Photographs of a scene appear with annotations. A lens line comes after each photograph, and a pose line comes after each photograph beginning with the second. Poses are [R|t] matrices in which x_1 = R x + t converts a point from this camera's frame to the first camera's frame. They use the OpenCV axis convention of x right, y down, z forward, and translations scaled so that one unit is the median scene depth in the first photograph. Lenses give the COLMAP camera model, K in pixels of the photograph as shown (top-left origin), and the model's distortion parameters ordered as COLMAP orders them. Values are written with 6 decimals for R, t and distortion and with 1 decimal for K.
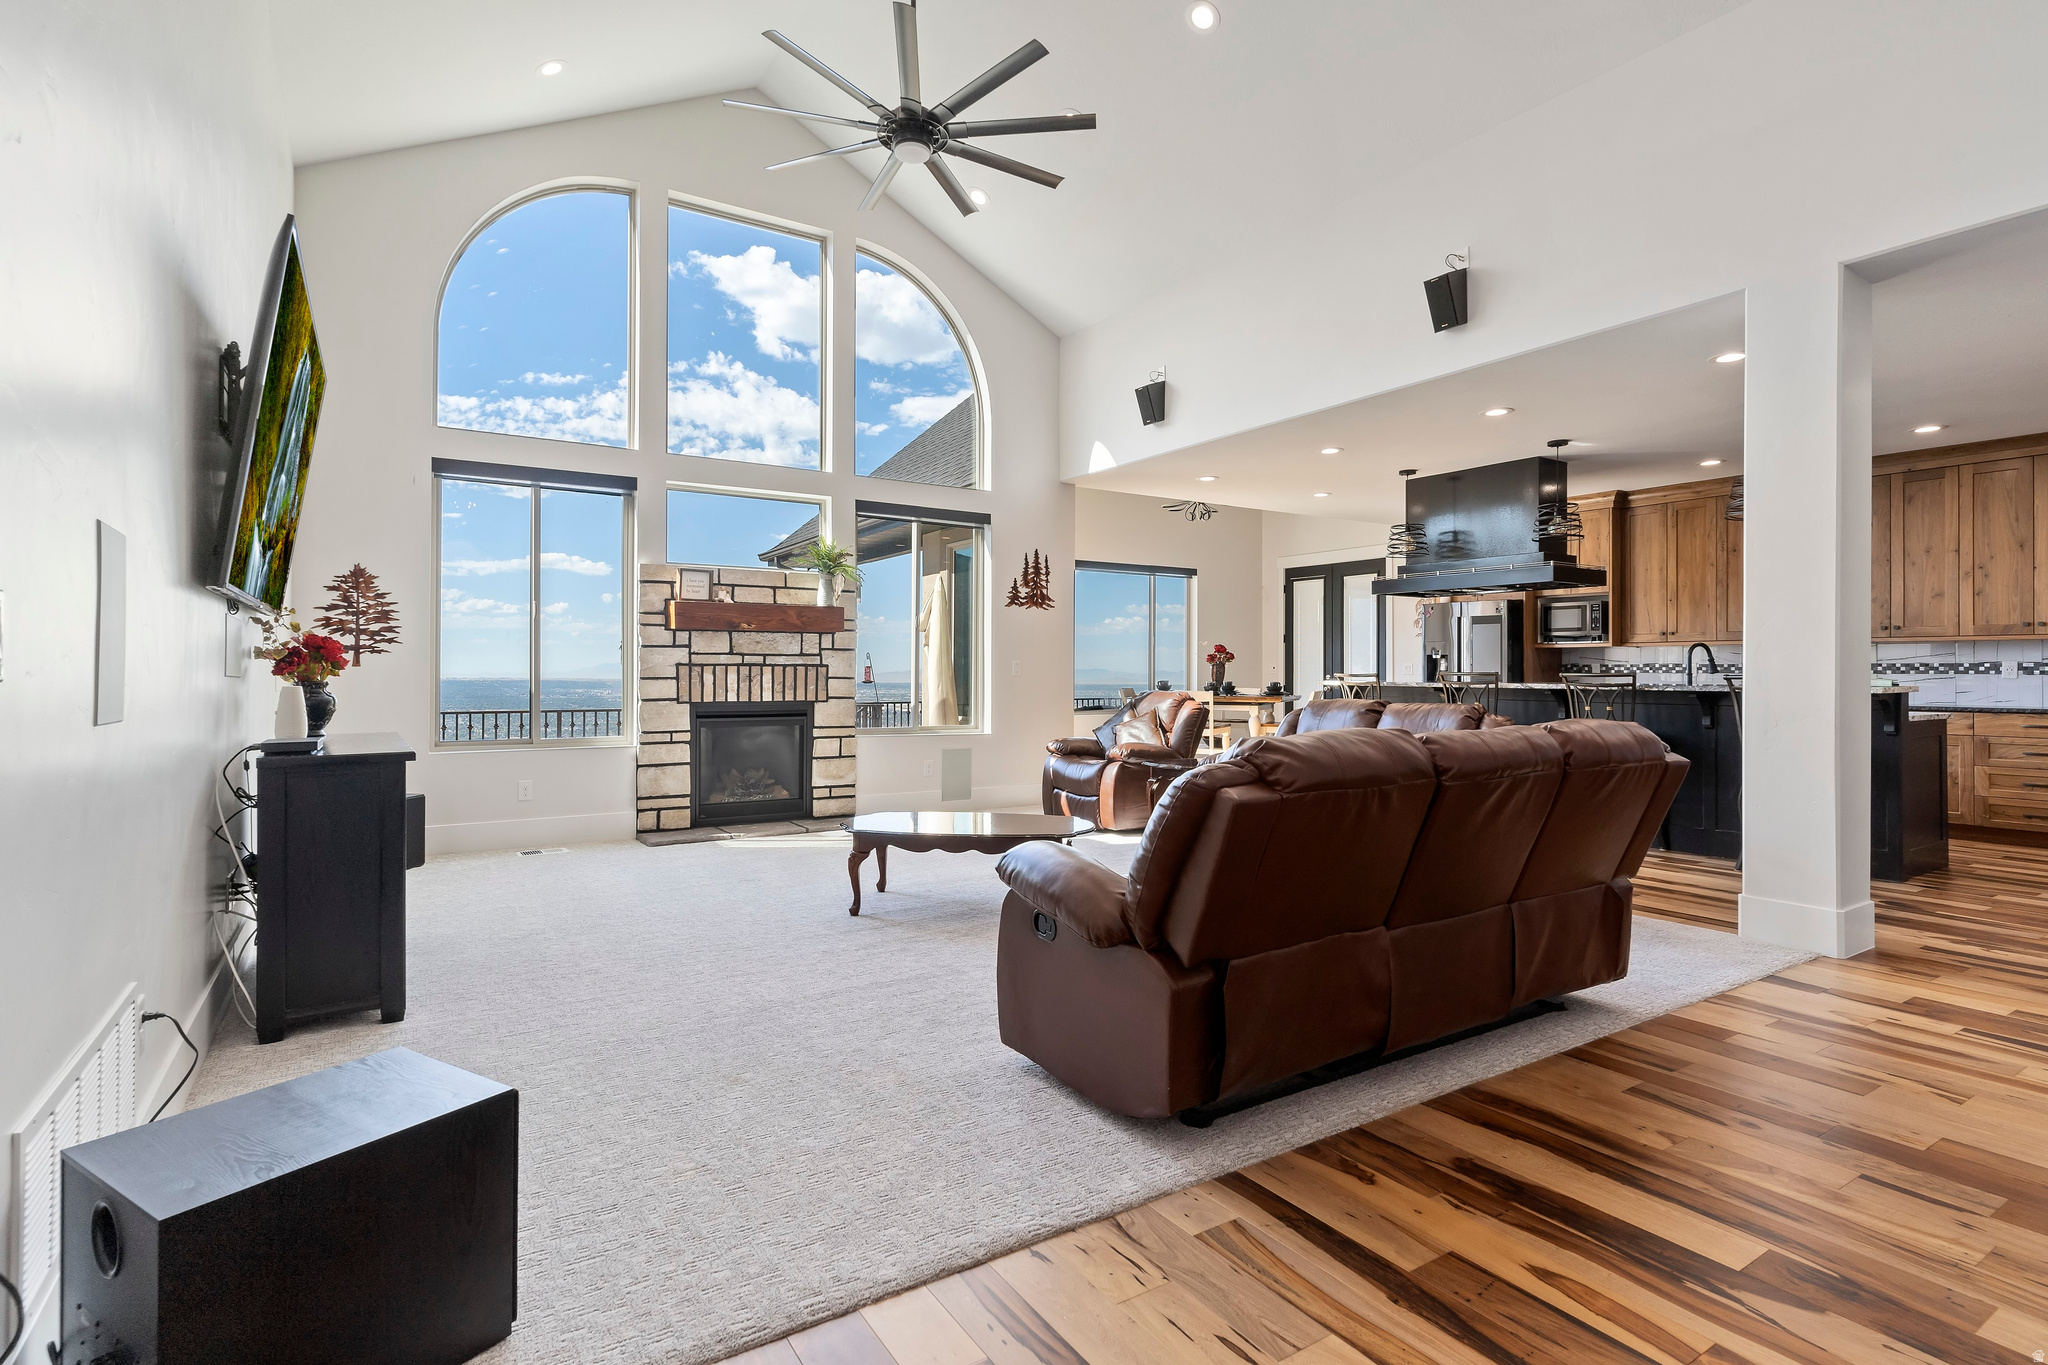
lens RADIAL K [[989.0, 0, 1013.5], [0, 989.0, 670.2], [0, 0, 1]] dist [-0.001044, 0.001121]
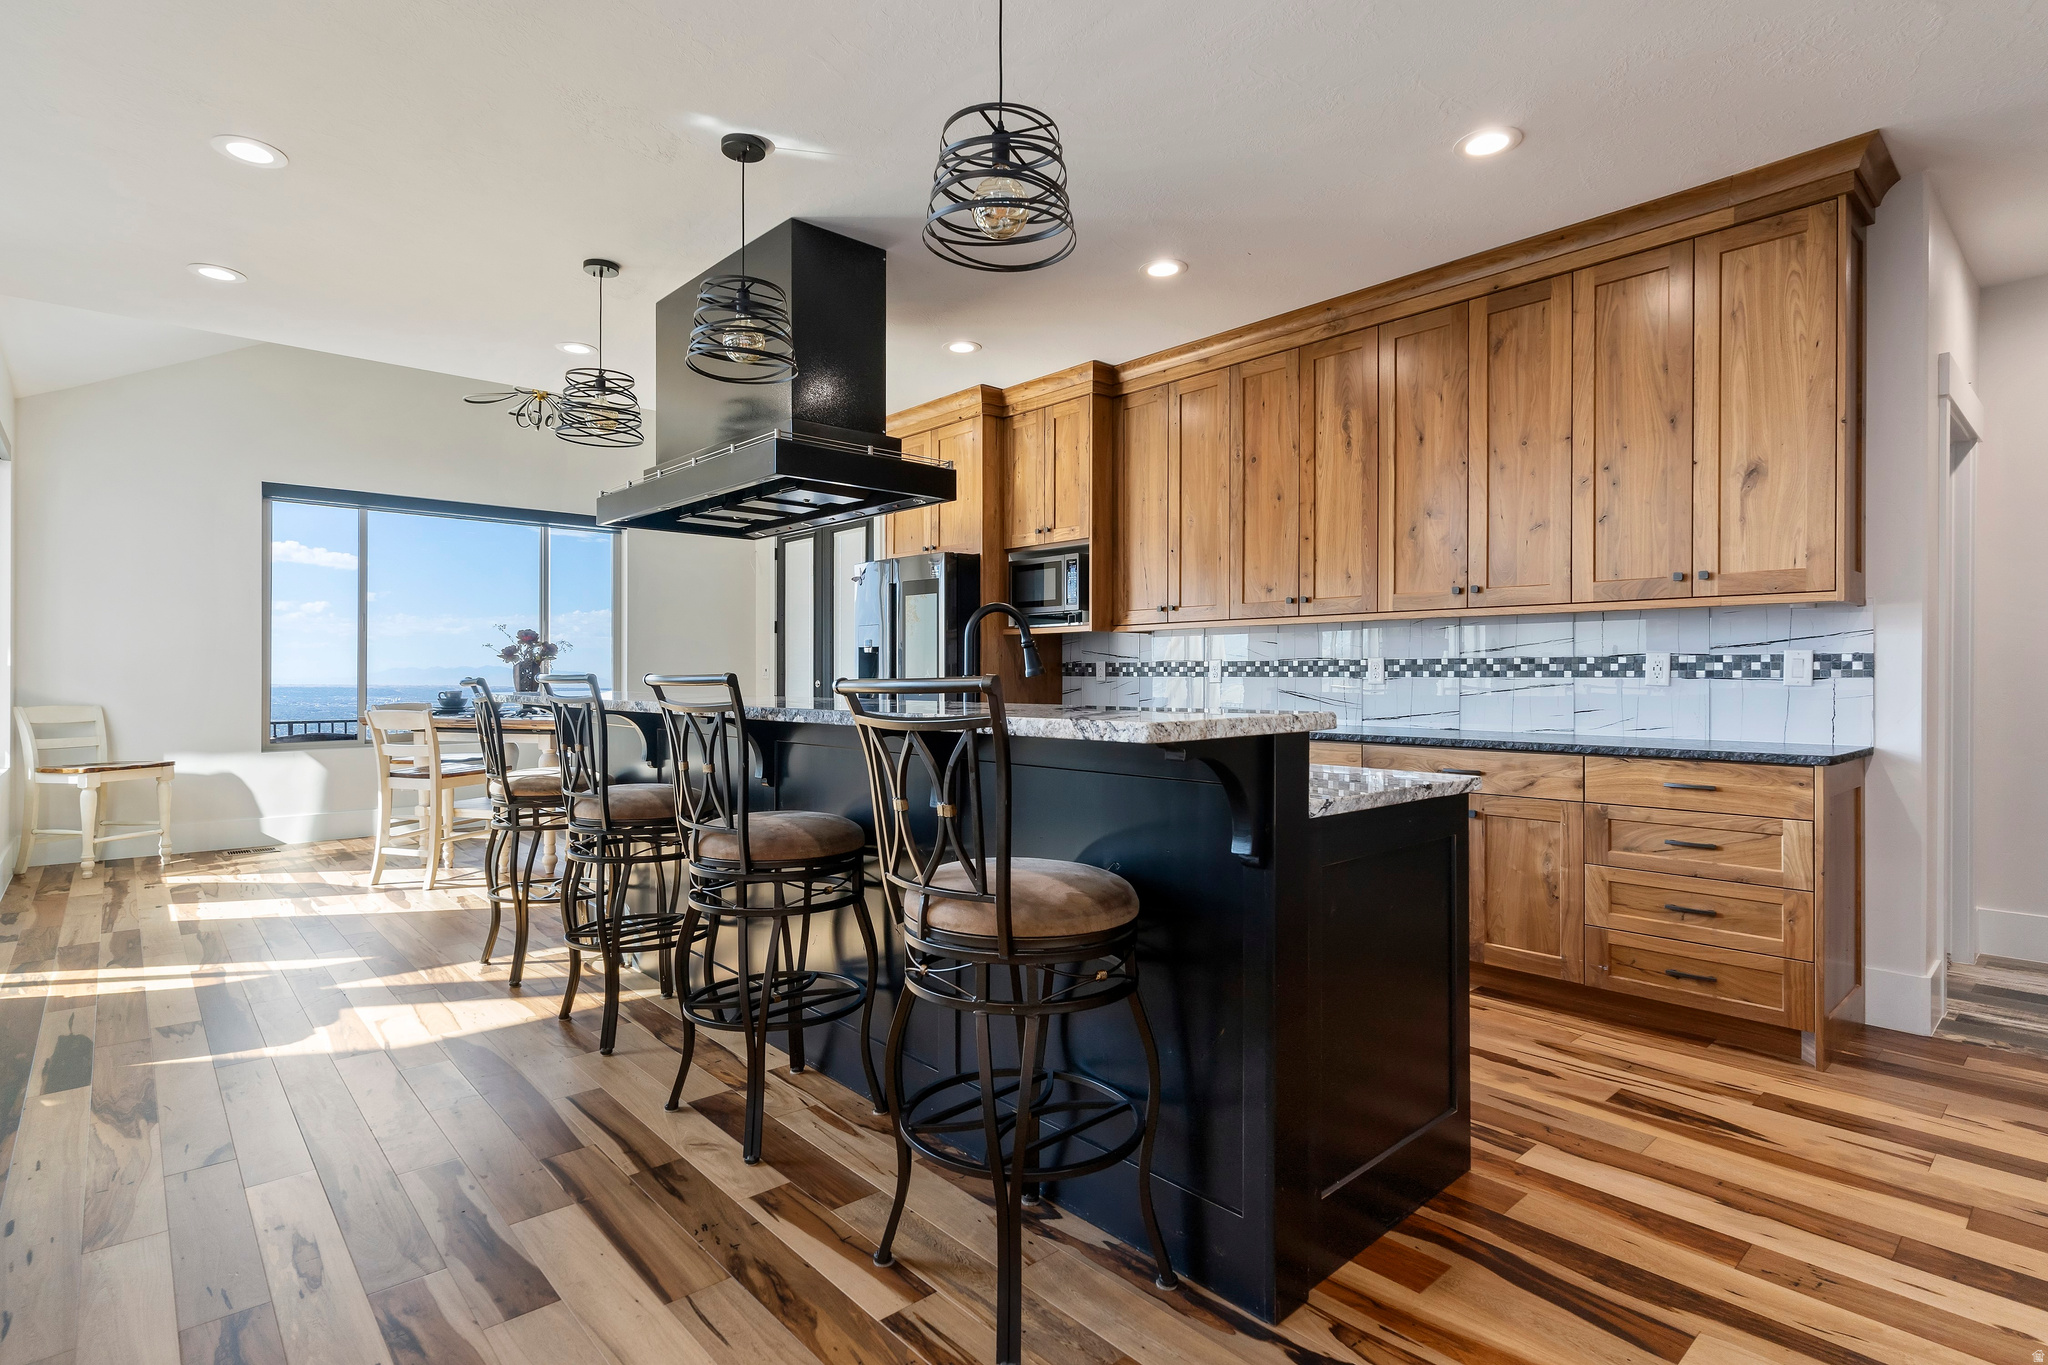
lens RADIAL K [[989.0, 0, 1023.3], [0, 989.0, 683.2], [0, 0, 1]] dist [-0.001044, 0.001121]
pose [[0.986768, -0.003043, 0.162112, 0.589465], [0.001723, 0.999964, 0.008278, 0.002273], [-0.162131, -0.007889, 0.986738, 0.536360]]
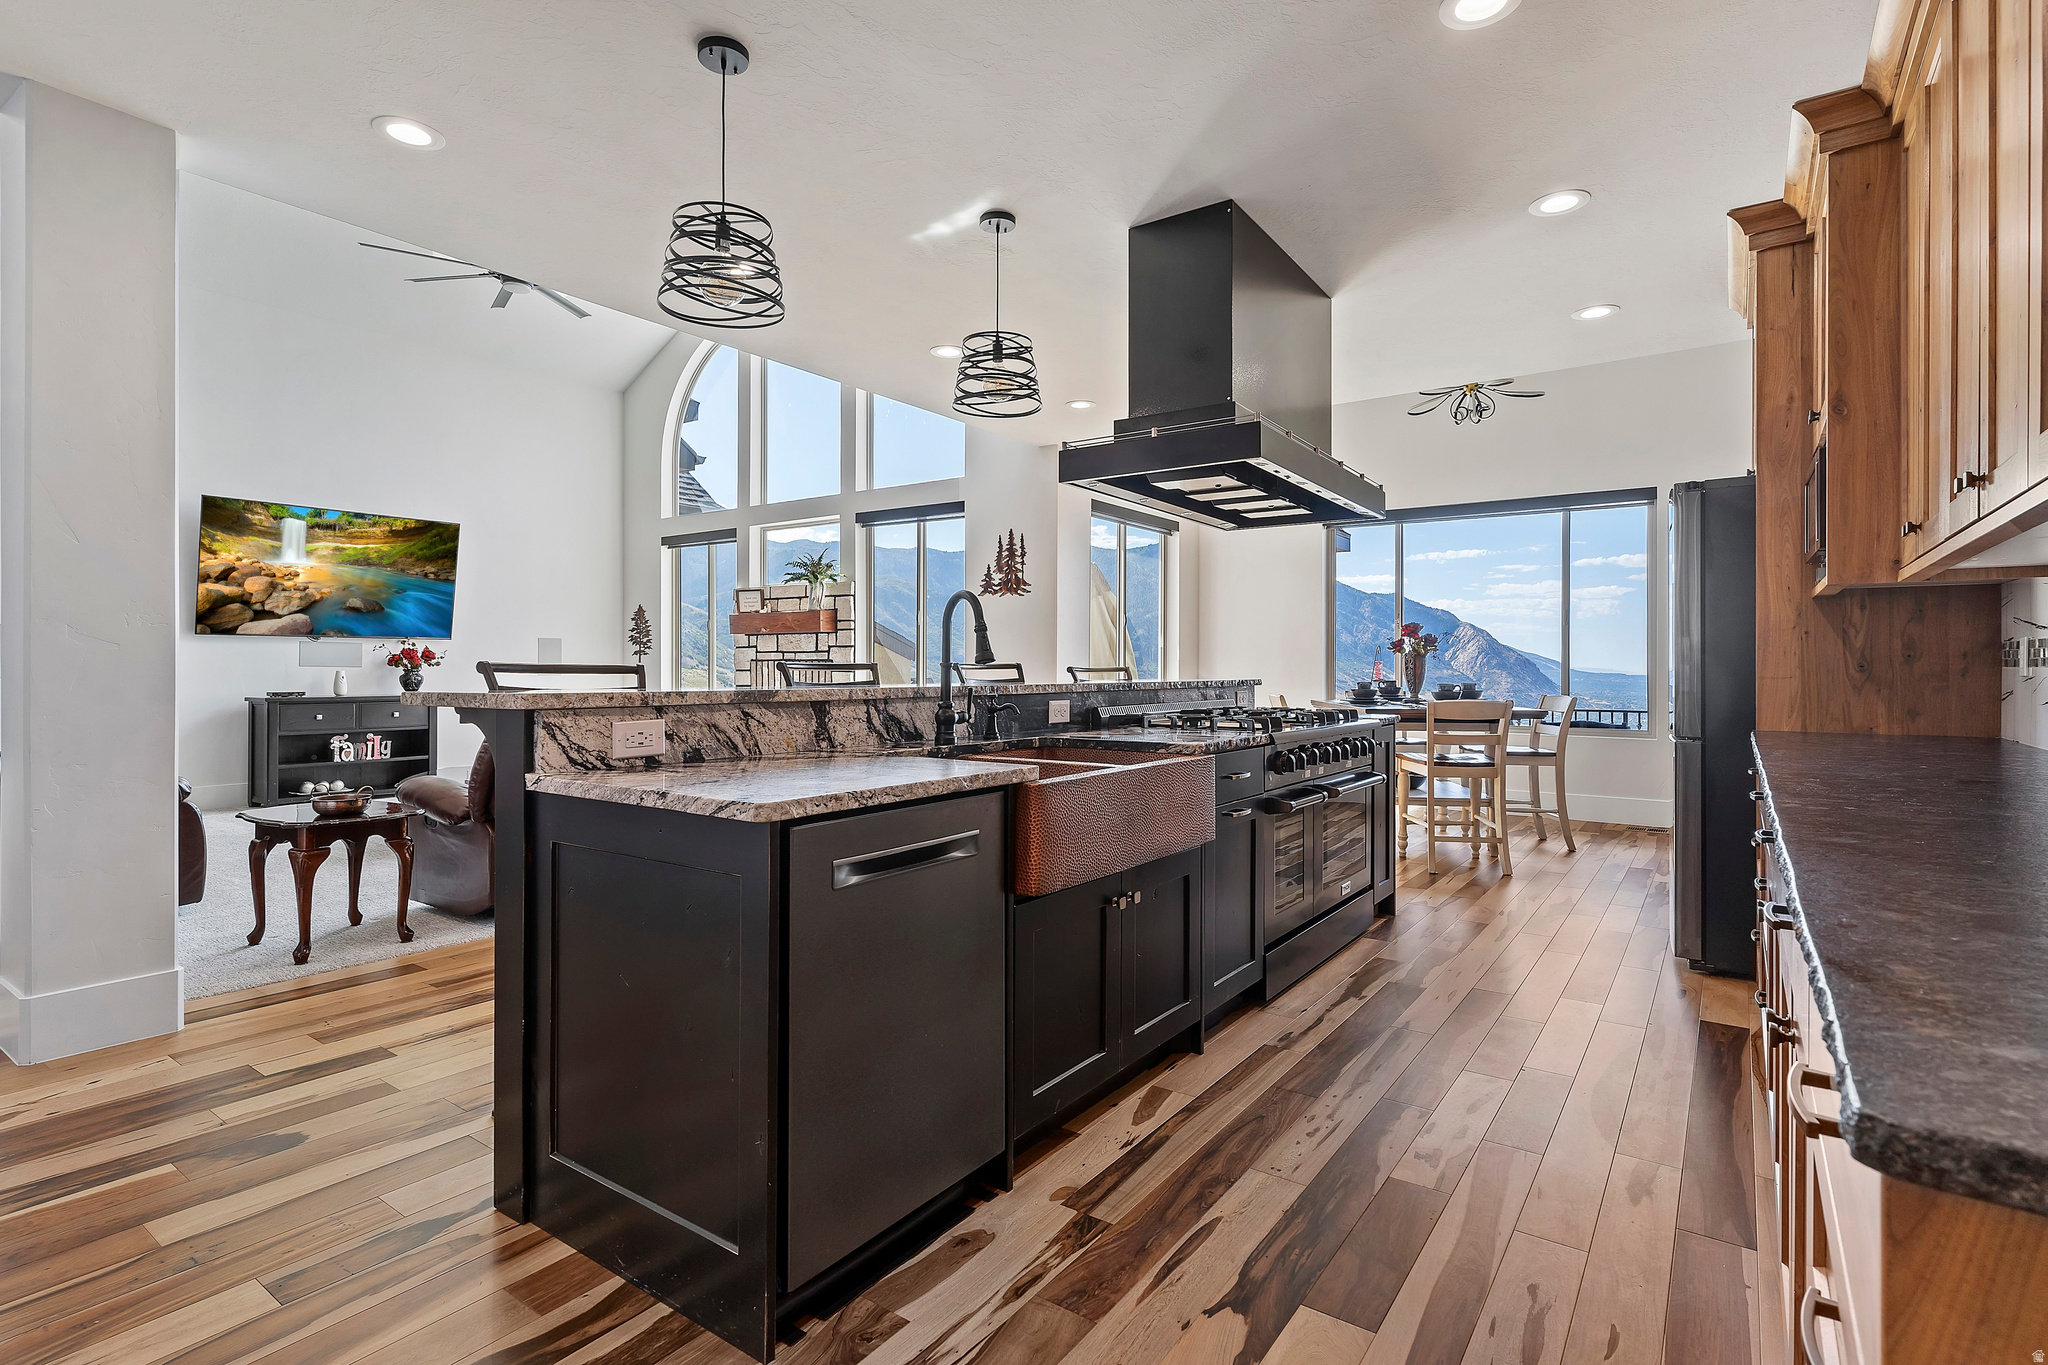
lens RADIAL K [[989.0, 0, 1037.2], [0, 989.0, 671.5], [0, 0, 1]] dist [-0.001044, 0.001121]
pose [[0.389306, 0.003201, -0.921103, 1.021268], [-0.001316, 0.999995, 0.002919, 0.004804], [0.921108, 0.000076, 0.389308, 0.800961]]
